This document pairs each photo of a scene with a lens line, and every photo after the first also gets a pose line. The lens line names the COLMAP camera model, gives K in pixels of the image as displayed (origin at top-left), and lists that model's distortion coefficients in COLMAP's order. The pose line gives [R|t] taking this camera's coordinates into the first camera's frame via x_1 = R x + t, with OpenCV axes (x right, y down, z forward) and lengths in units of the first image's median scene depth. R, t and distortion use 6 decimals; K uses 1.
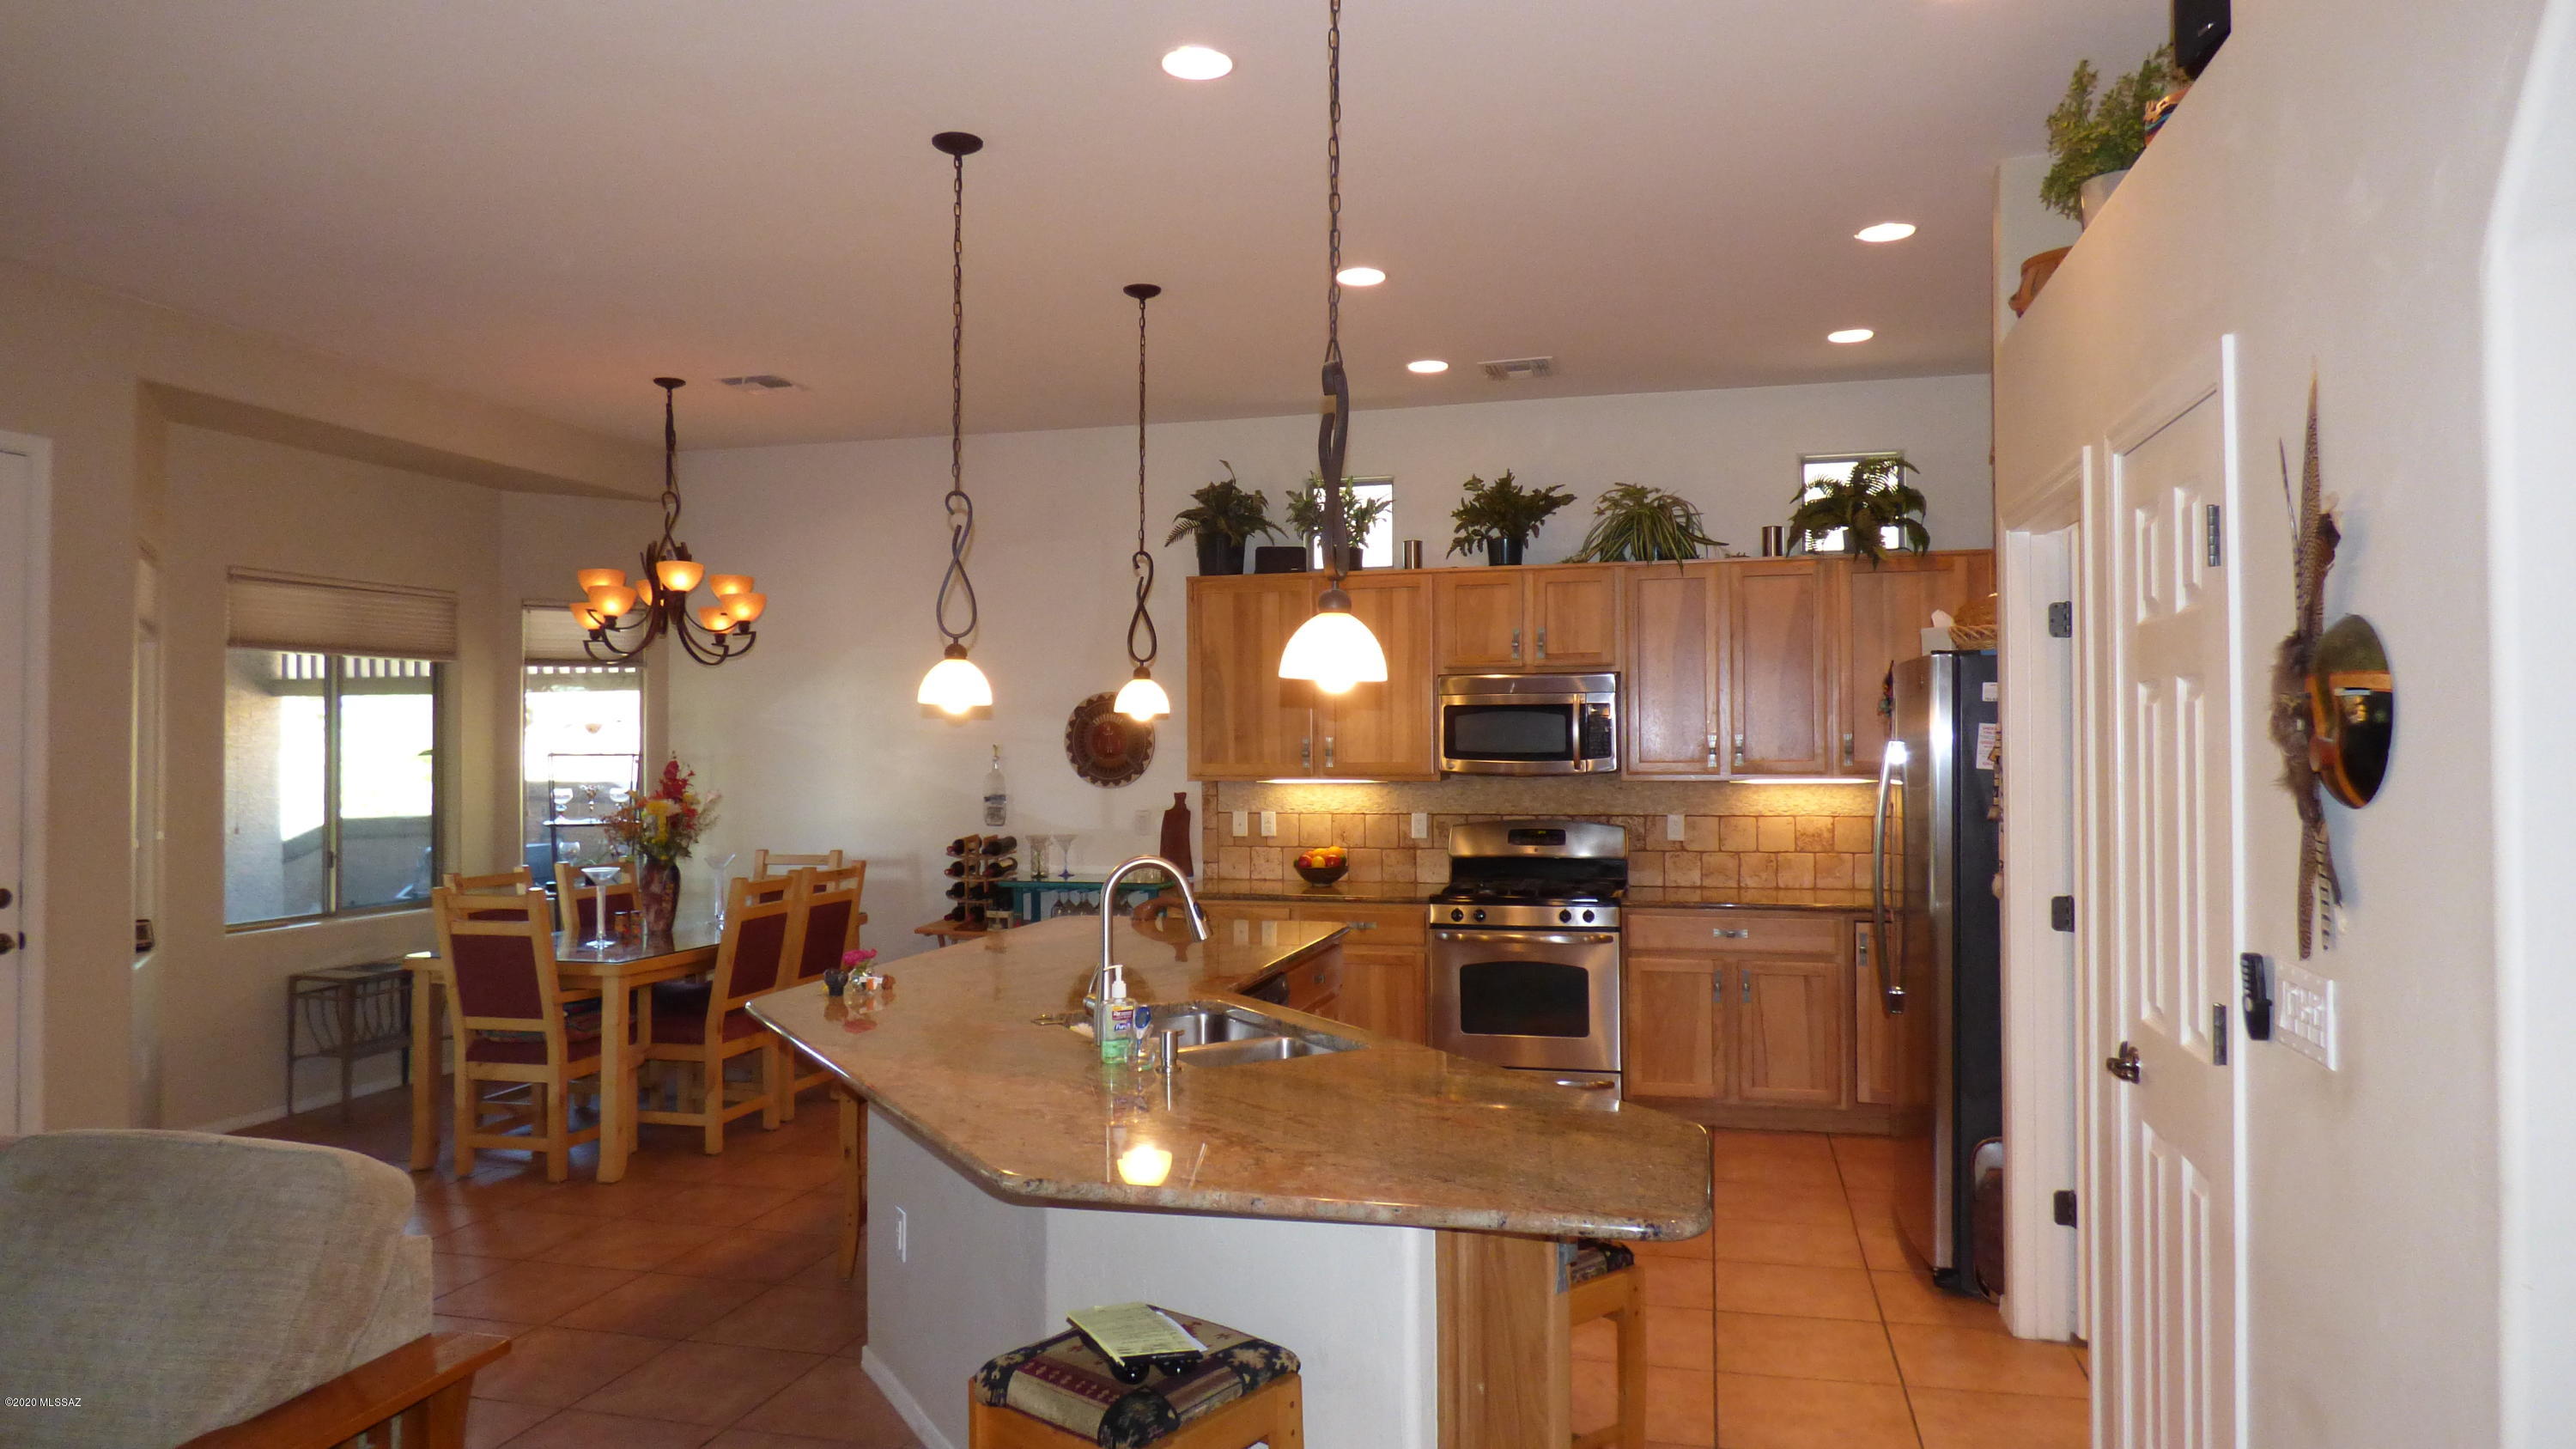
lens RADIAL K [[1555.8, 0, 1259.2], [0, 1555.8, 751.3], [0, 0, 1]] dist [0.023540, -0.000772]
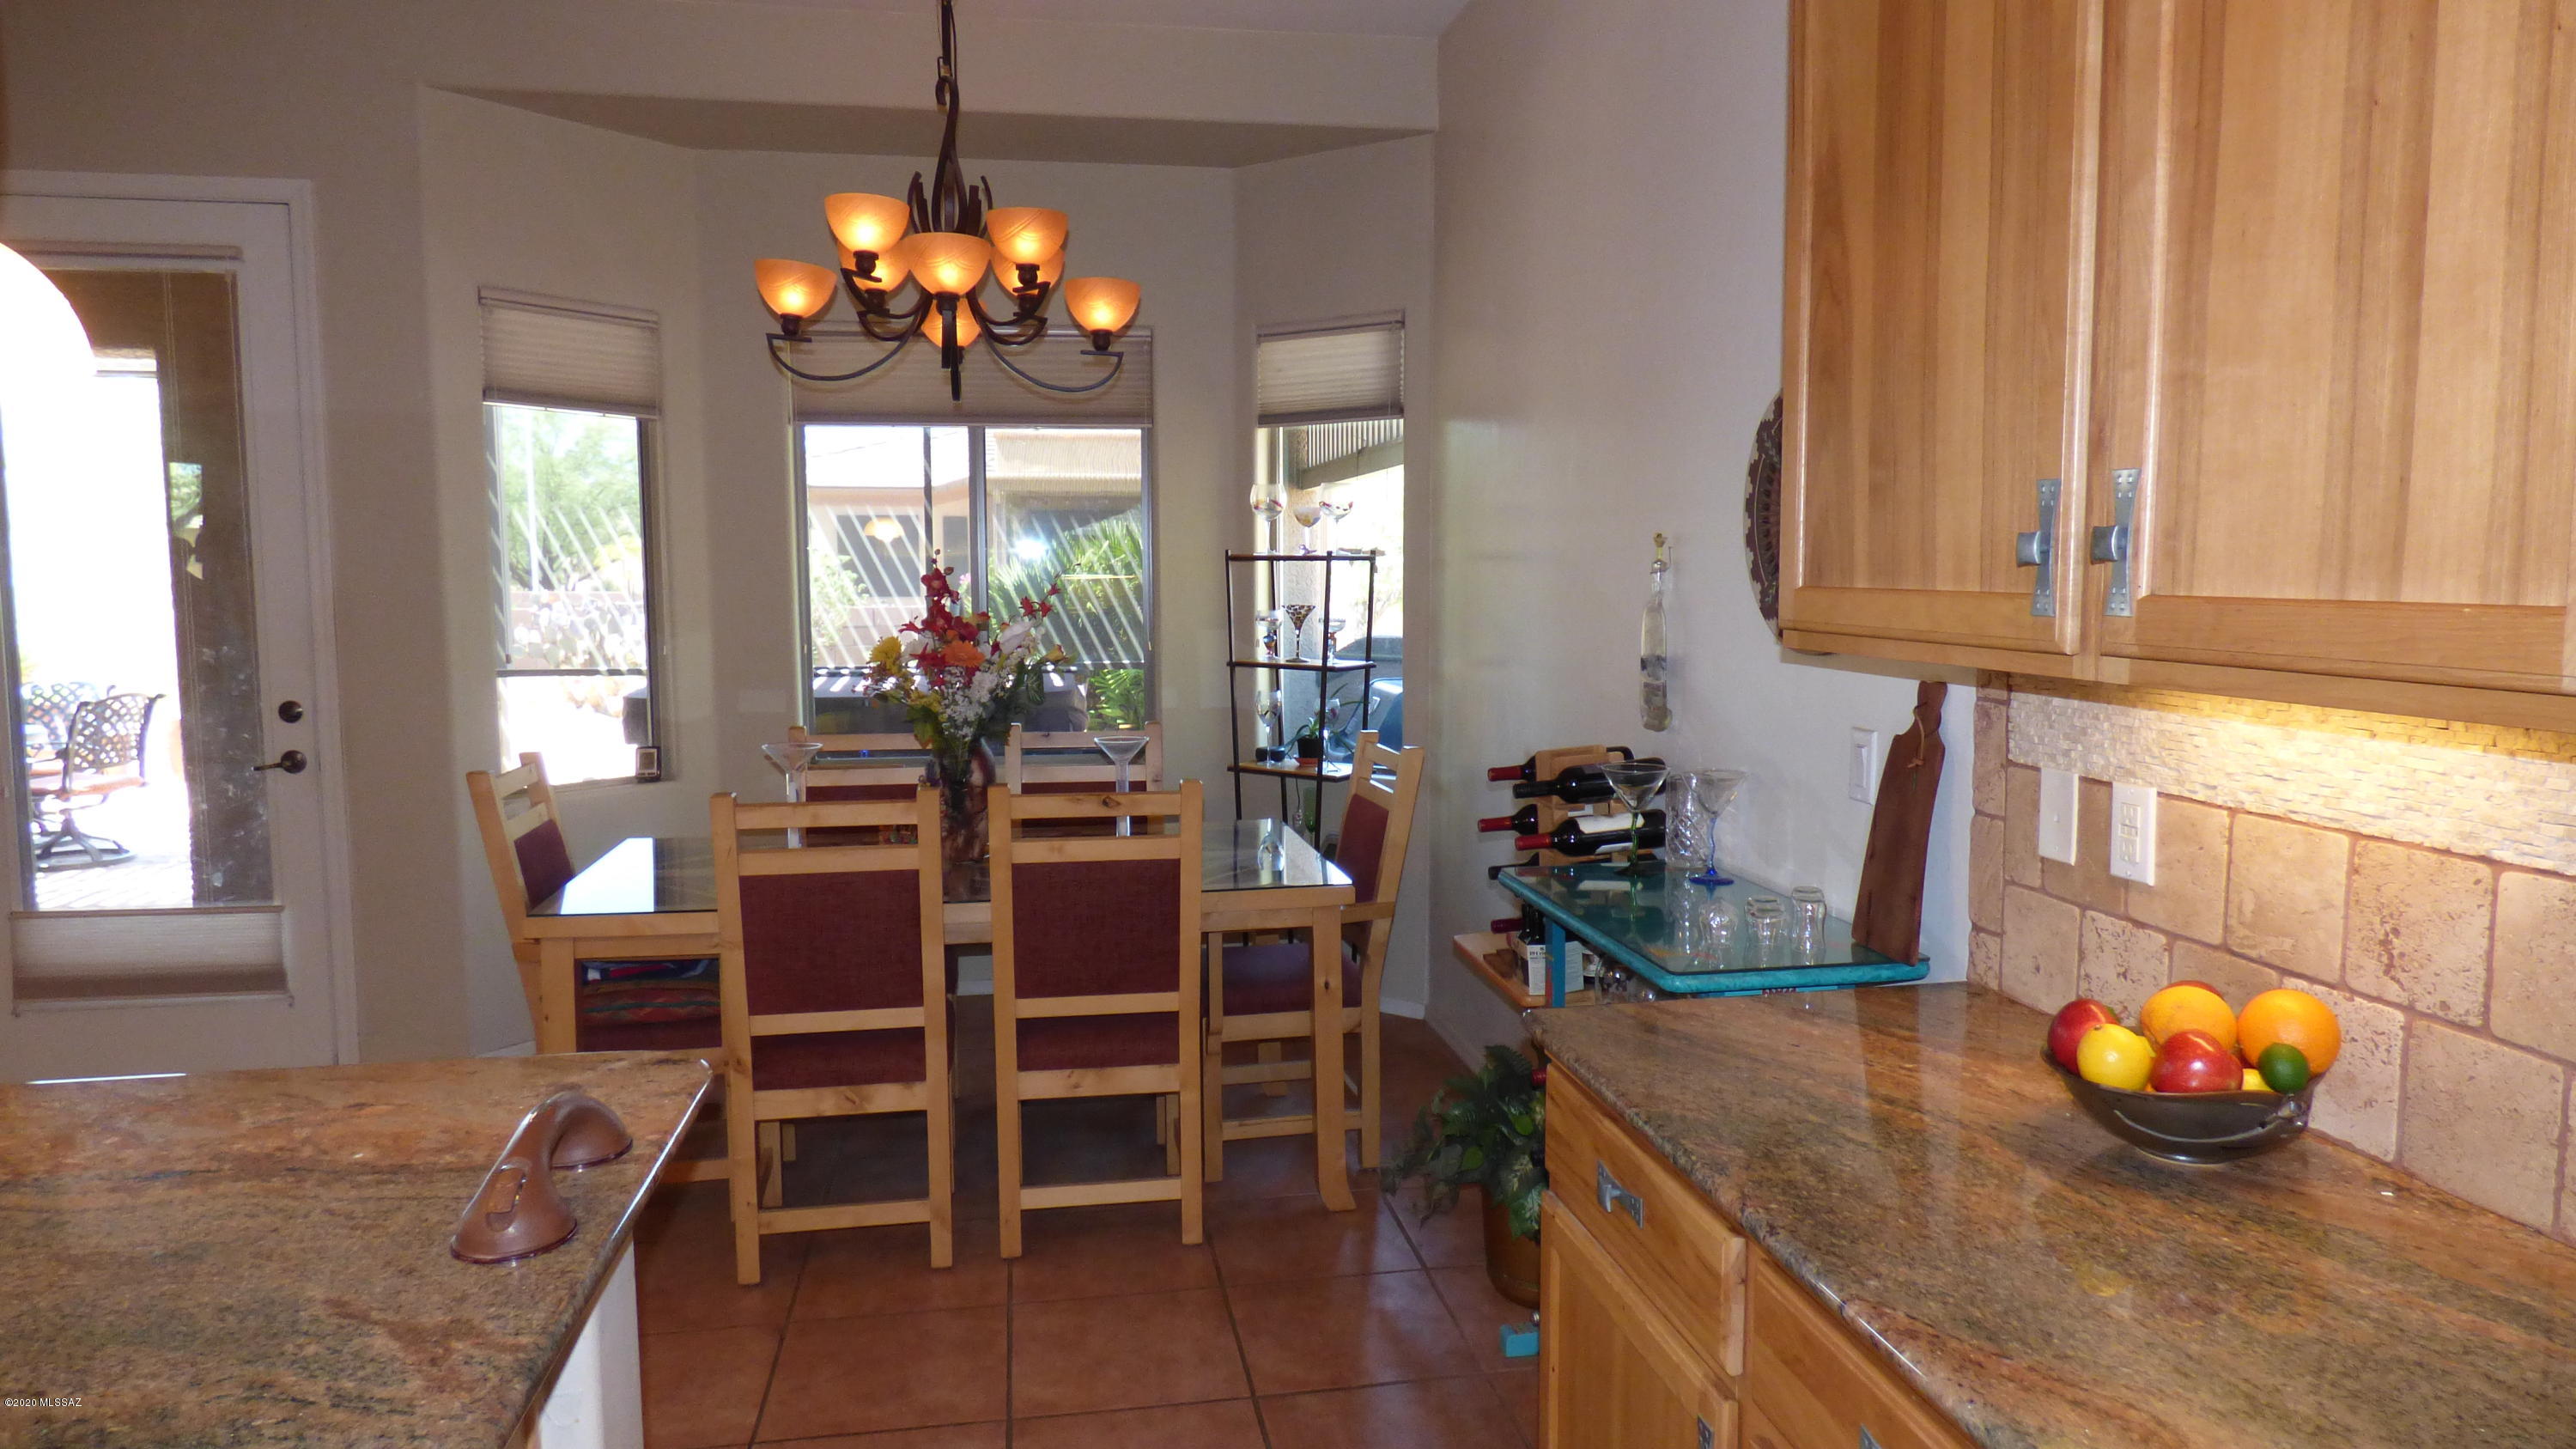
lens RADIAL K [[1566.3, 0, 1310.8], [0, 1566.3, 715.7], [0, 0, 1]] dist [-0.007776, -0.002232]
pose [[0.441369, 0.089452, -0.892856, 0.180498], [0.001721, 0.994933, 0.100529, 0.002347], [0.897324, -0.045907, 0.438979, 0.817176]]
